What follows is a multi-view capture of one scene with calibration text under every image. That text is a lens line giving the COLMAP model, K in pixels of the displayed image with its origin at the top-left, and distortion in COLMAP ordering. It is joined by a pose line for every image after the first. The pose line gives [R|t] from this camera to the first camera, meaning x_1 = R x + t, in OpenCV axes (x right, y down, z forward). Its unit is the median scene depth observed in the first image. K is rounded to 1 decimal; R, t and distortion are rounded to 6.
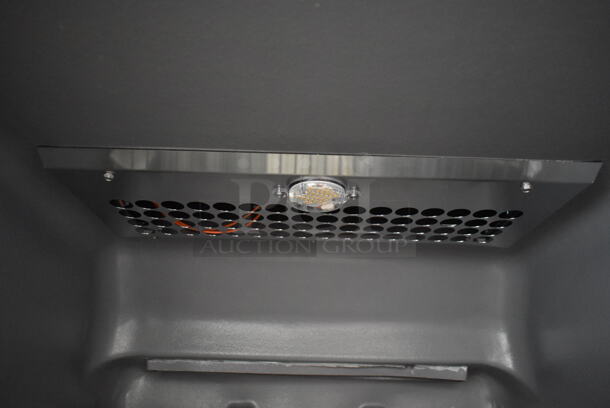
lens RADIAL K [[469.9, 0, 305.0], [0, 469.9, 204.0], [0, 0, 1]] dist [-0.012136, -0.002927]
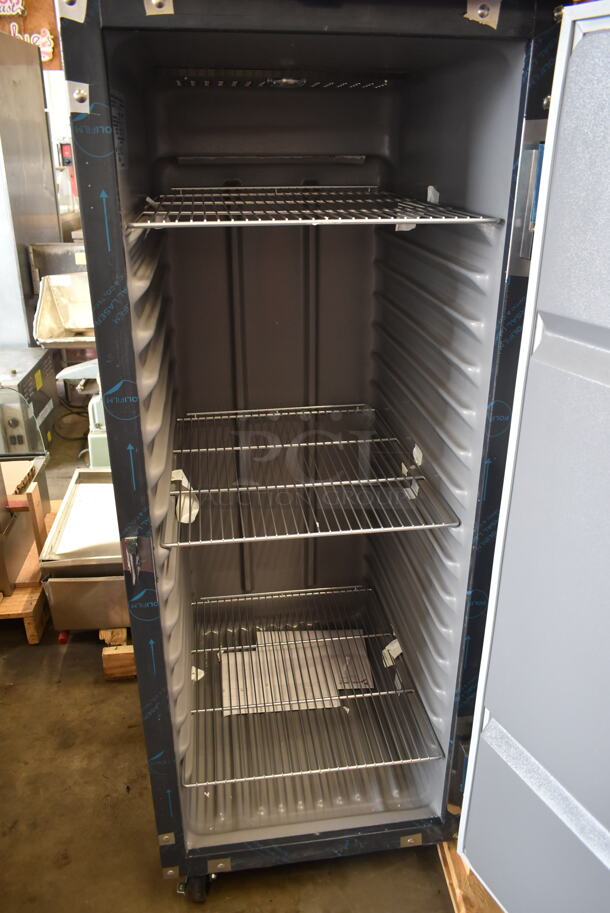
lens RADIAL K [[703.3, 0, 305.0], [0, 703.3, 456.5], [0, 0, 1]] dist [-0.012136, -0.002927]
pose [[0.958684, -0.135342, 0.250214, -0.665319], [-0.066988, 0.747434, 0.660950, -0.521650], [-0.276473, -0.650404, 0.707487, -1.497367]]
